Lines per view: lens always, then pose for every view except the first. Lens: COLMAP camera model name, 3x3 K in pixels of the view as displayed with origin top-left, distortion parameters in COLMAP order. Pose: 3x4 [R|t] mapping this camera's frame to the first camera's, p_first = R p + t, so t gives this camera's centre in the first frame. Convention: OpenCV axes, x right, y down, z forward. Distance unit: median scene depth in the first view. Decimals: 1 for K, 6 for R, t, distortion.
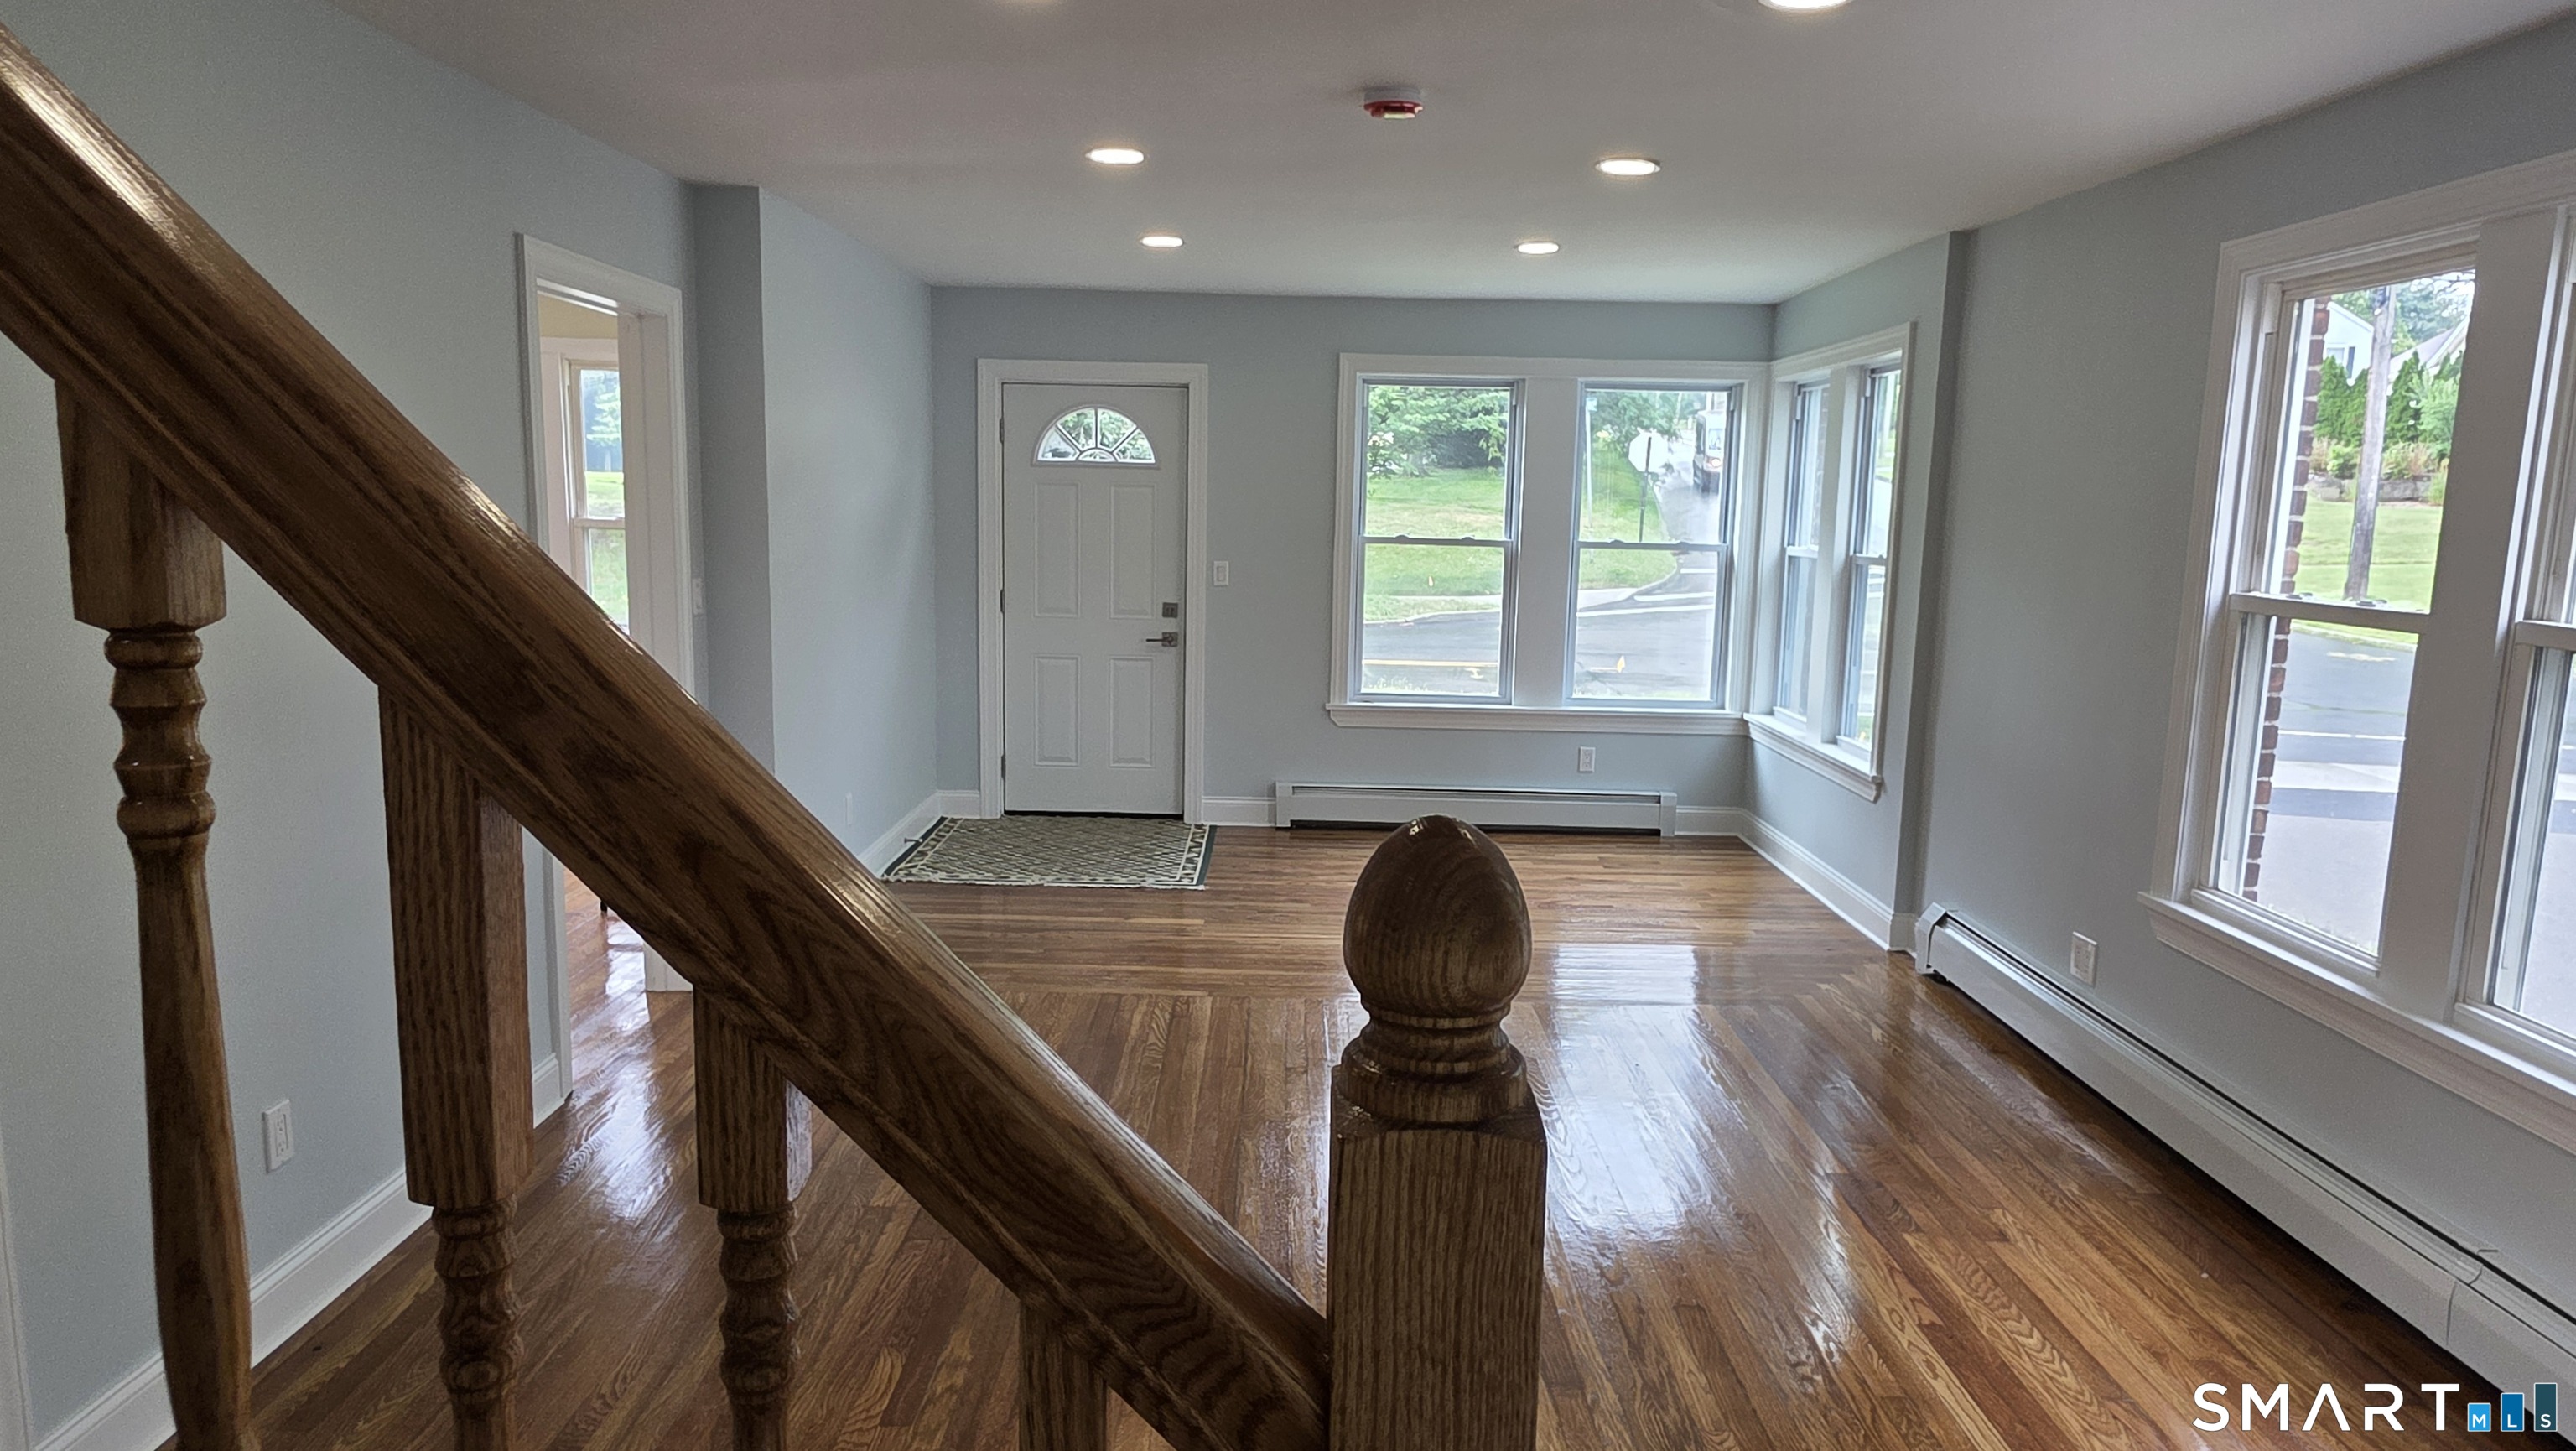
lens RADIAL K [[1583.2, 0, 1299.5], [0, 1583.2, 729.3], [0, 0, 1]] dist [0.005010, -0.002312]
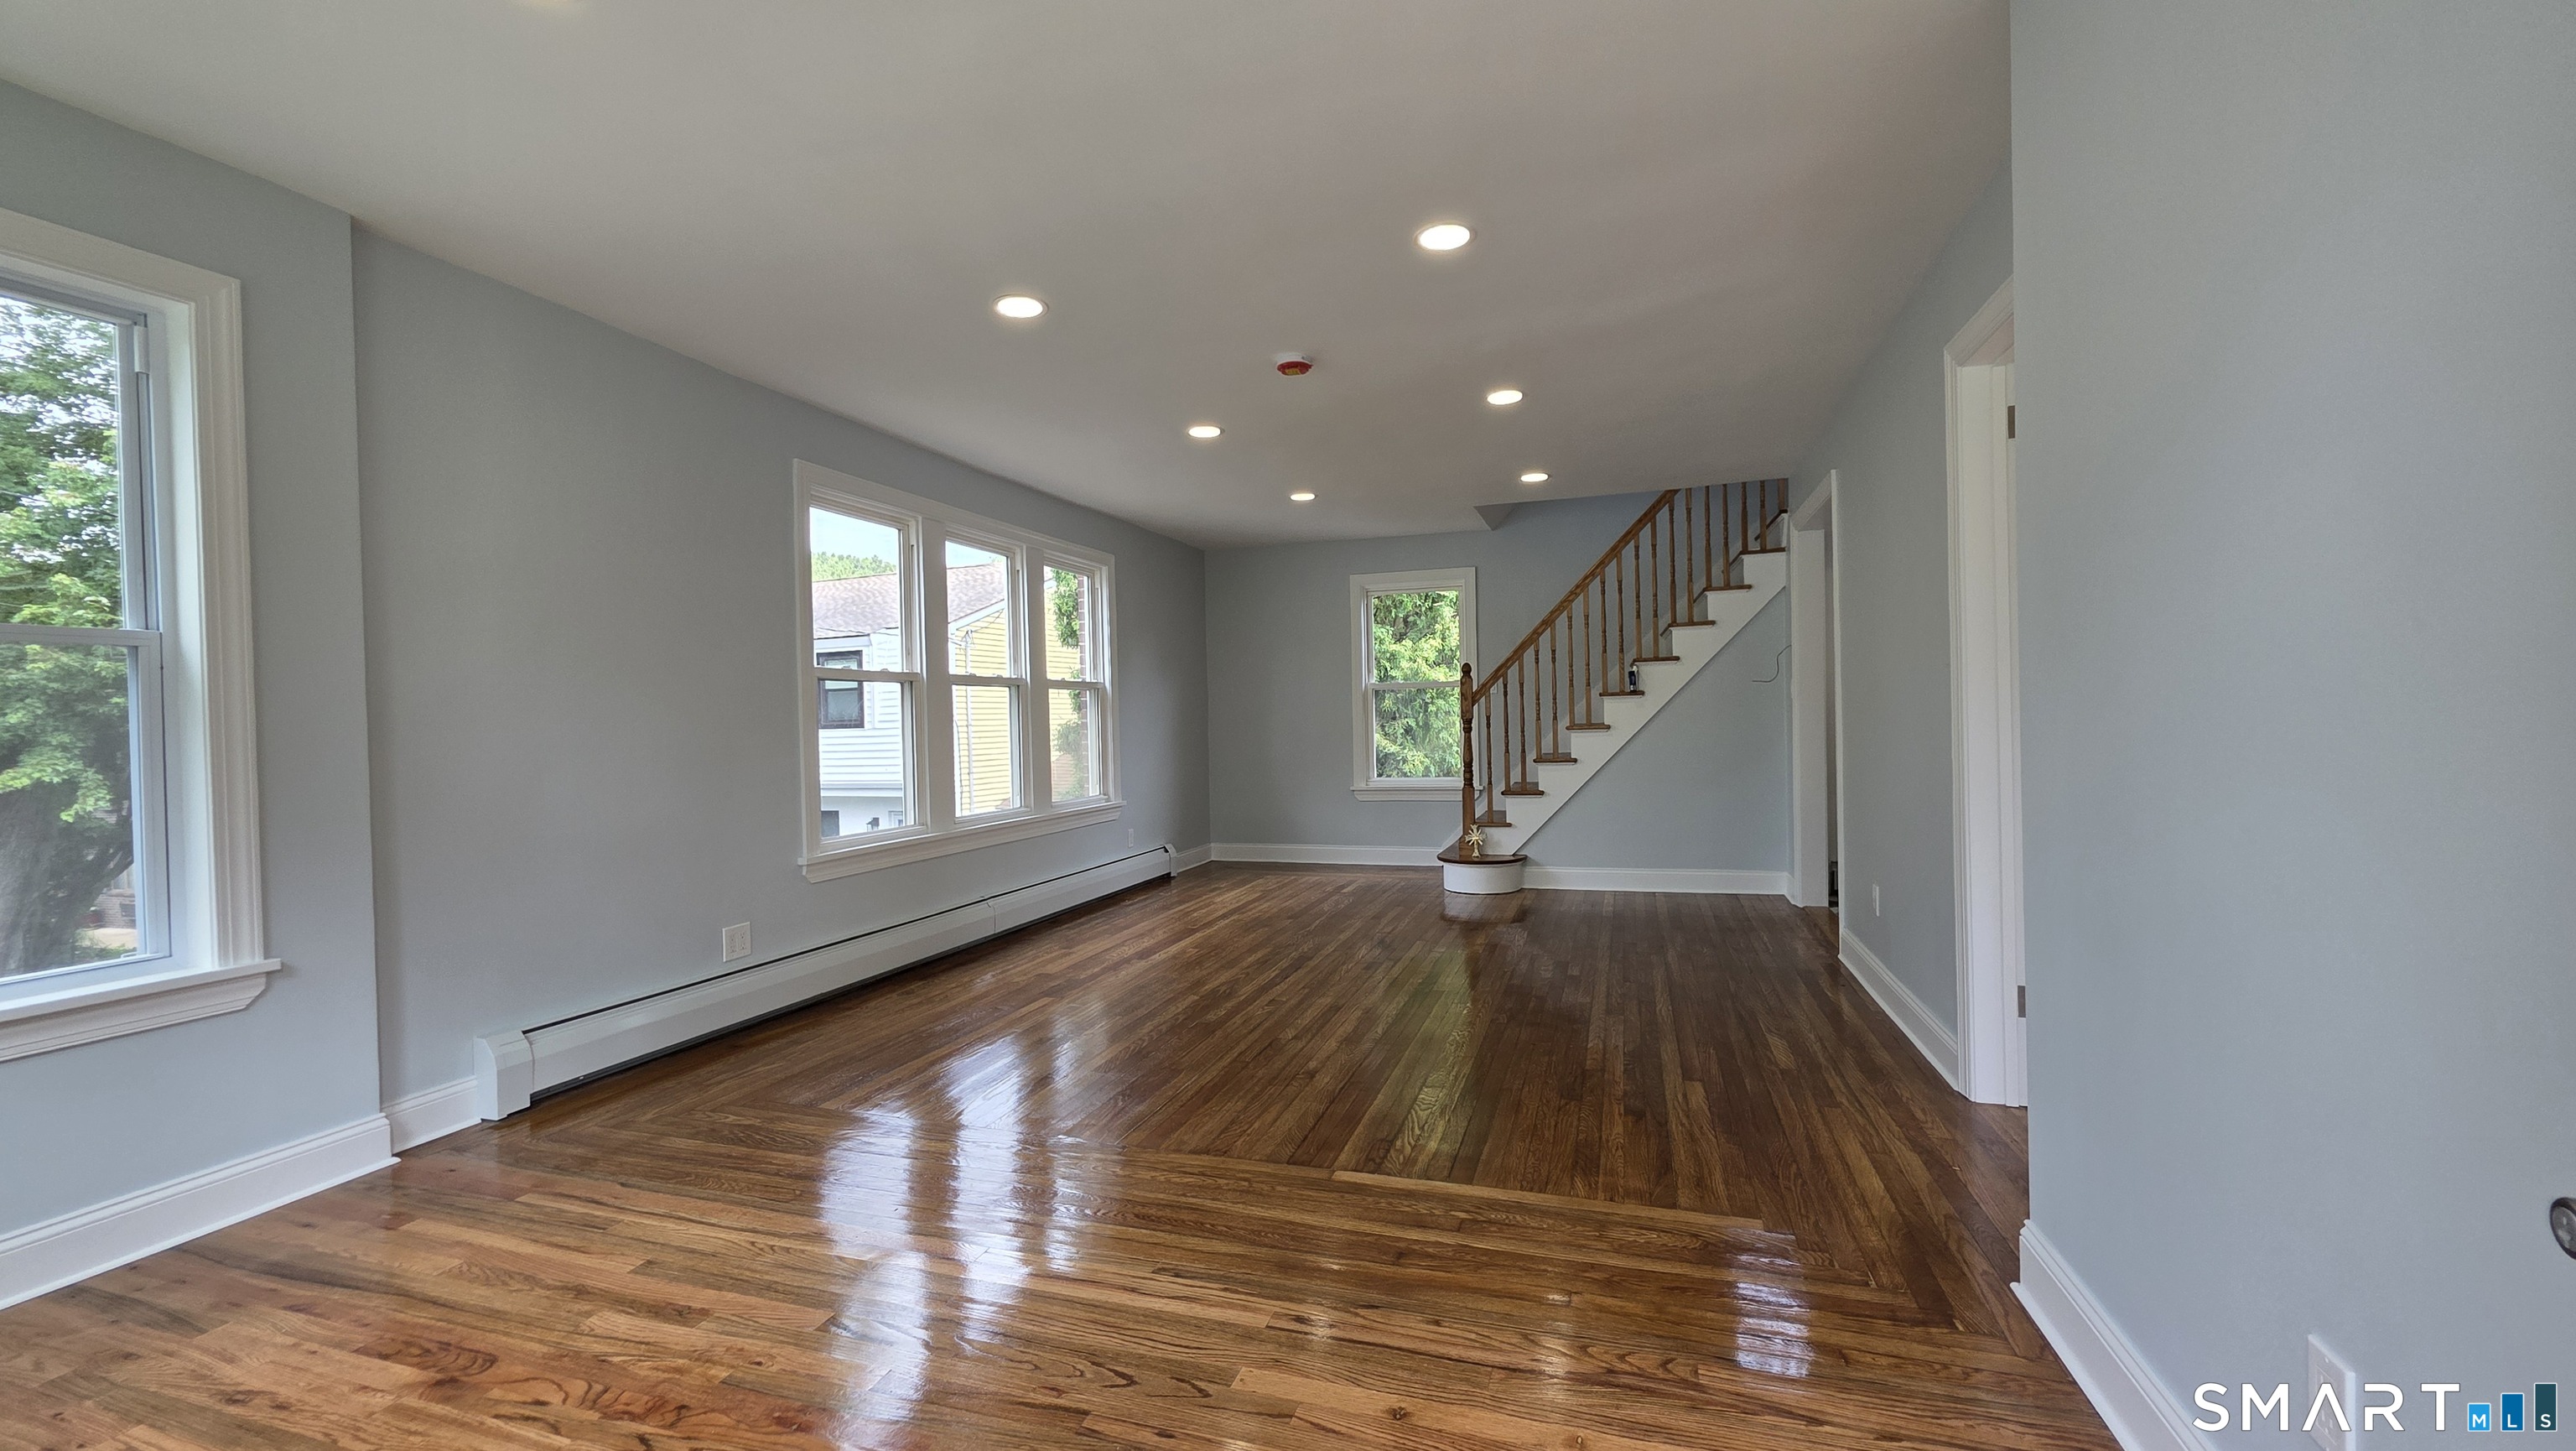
lens RADIAL K [[1034.6, 0, 1290.8], [0, 1034.6, 724.8], [0, 0, 1]] dist [0.004999, -0.000151]
pose [[-0.949171, -0.000051, 0.314760, -0.135525], [0.049270, 0.987649, 0.148734, -0.086910], [-0.310880, 0.156683, -0.937445, 0.994078]]
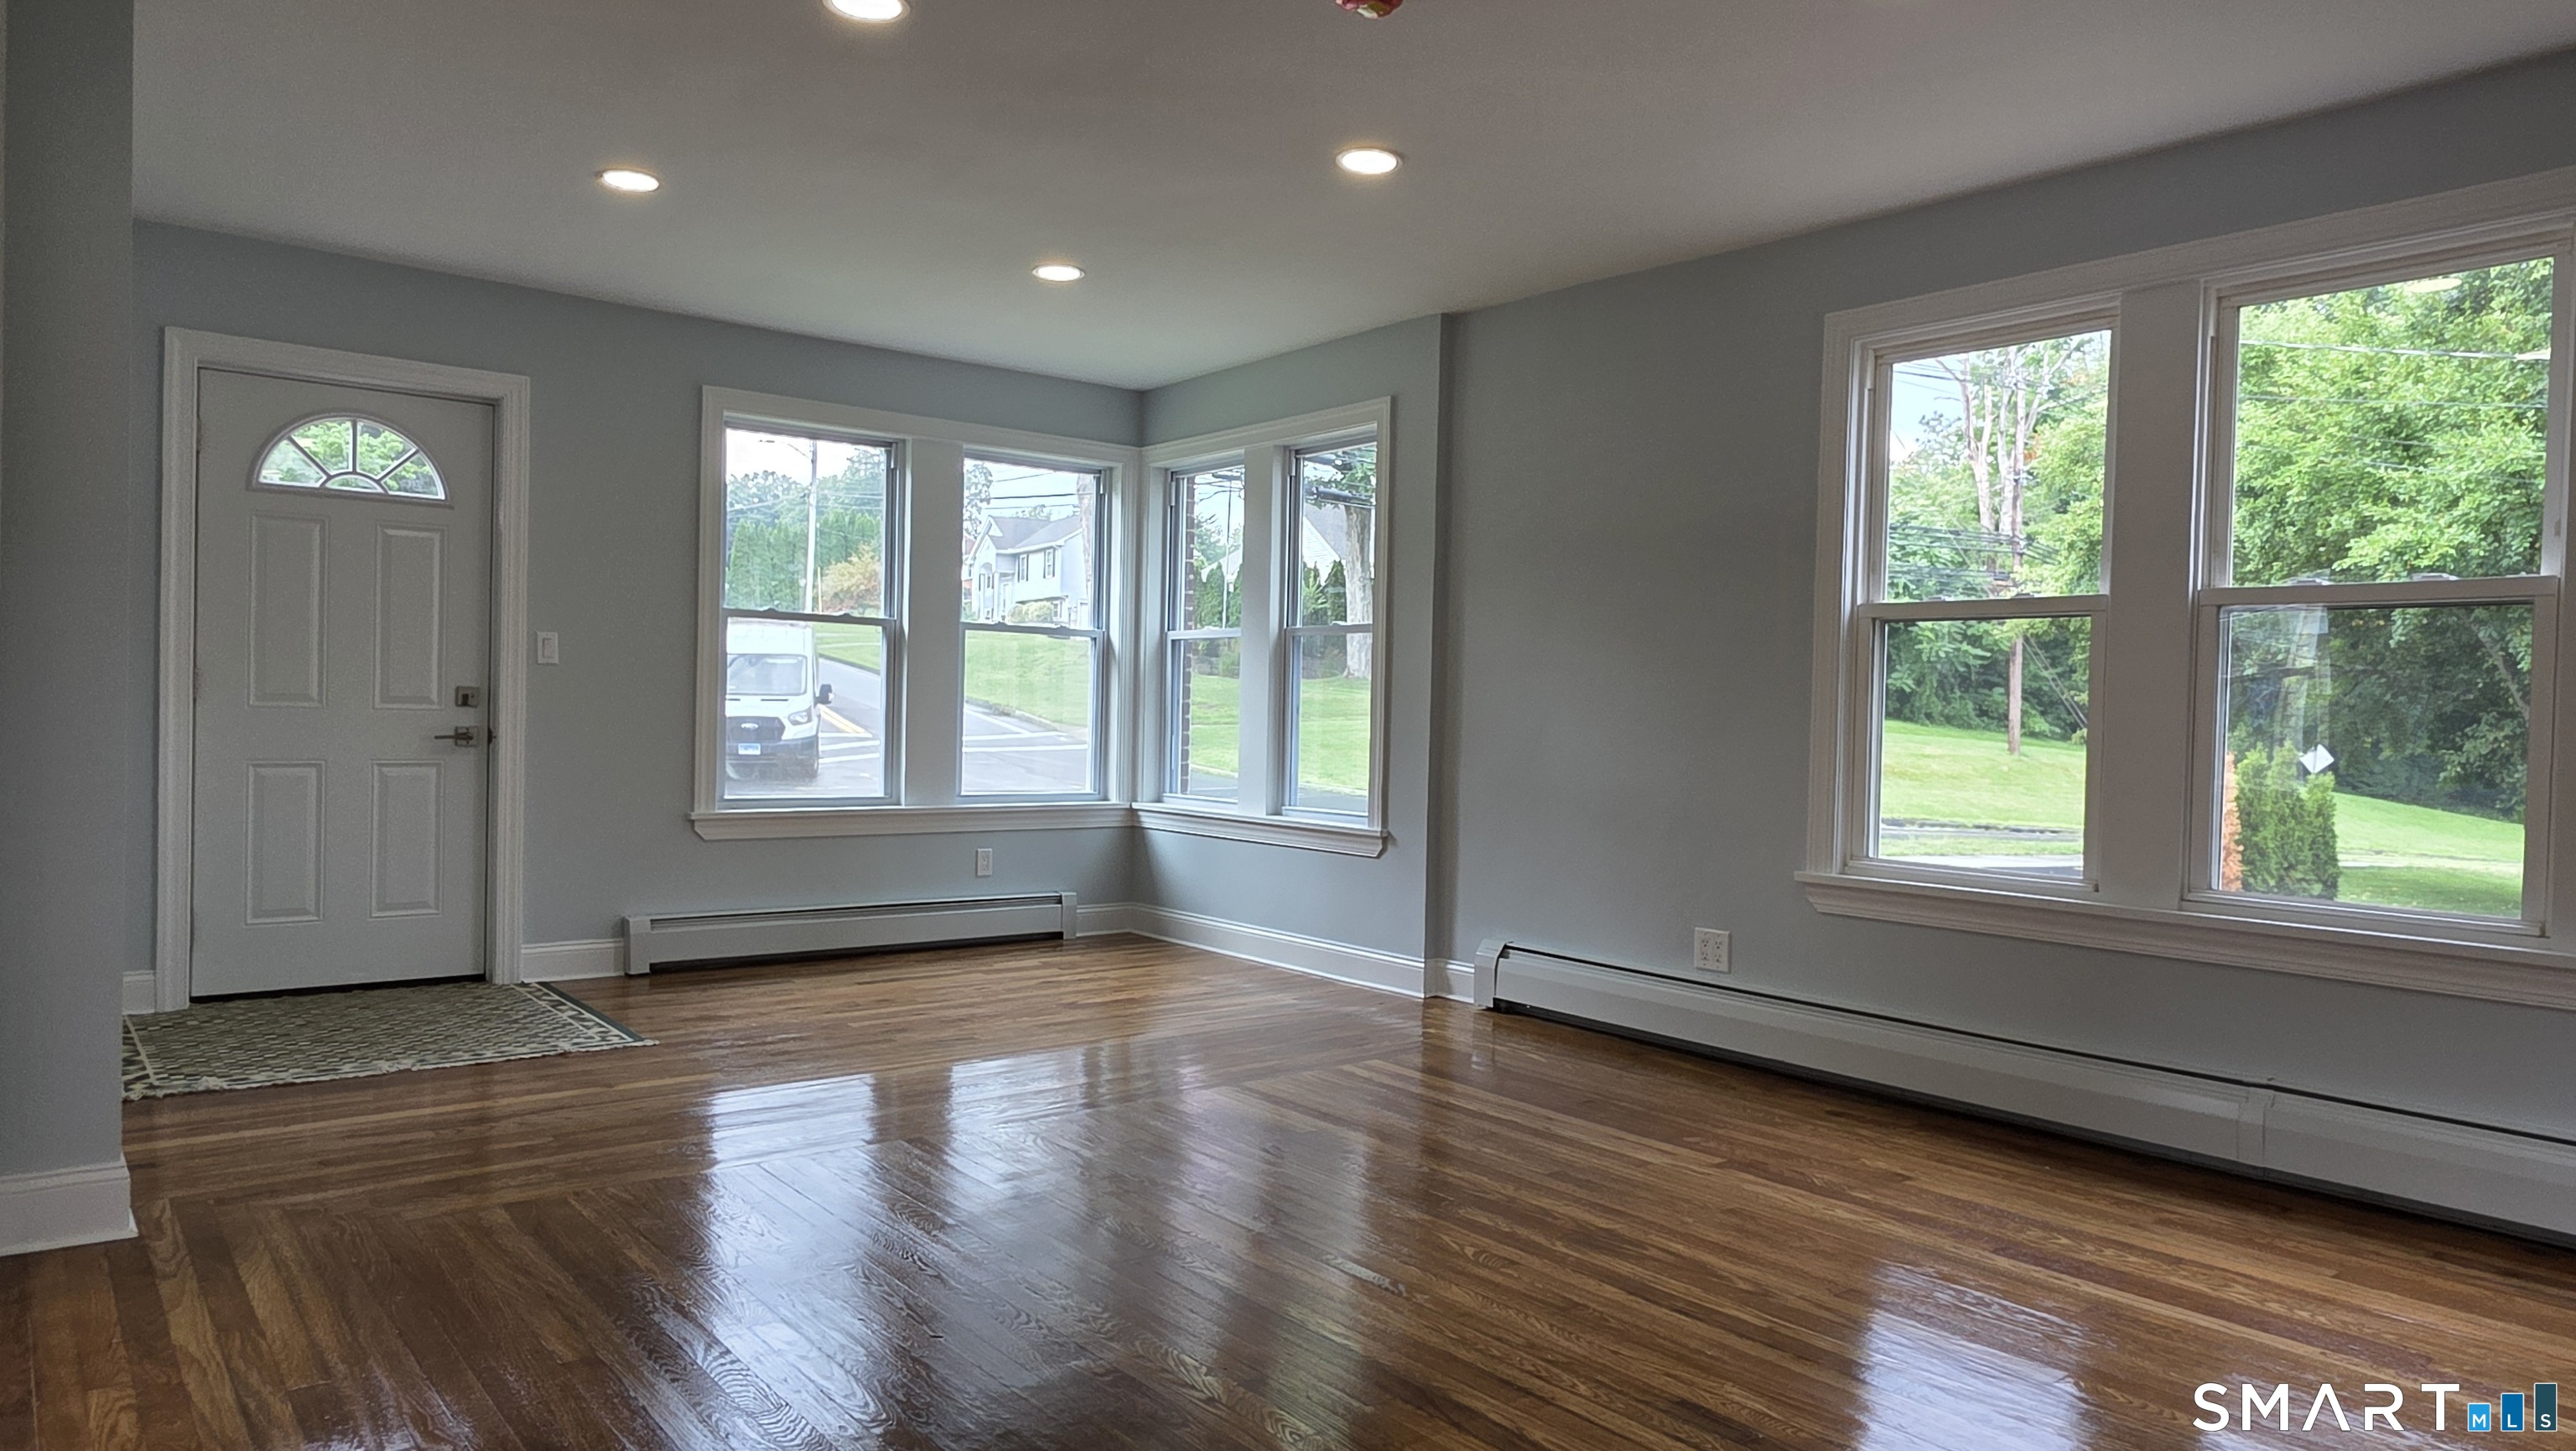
lens RADIAL K [[1583.2, 0, 1299.5], [0, 1583.2, 729.3], [0, 0, 1]] dist [0.005010, -0.002312]
pose [[0.778015, -0.012769, 0.628116, -0.250806], [0.085319, 0.992678, -0.085501, 0.037545], [-0.622425, 0.120111, 0.773408, 0.187169]]
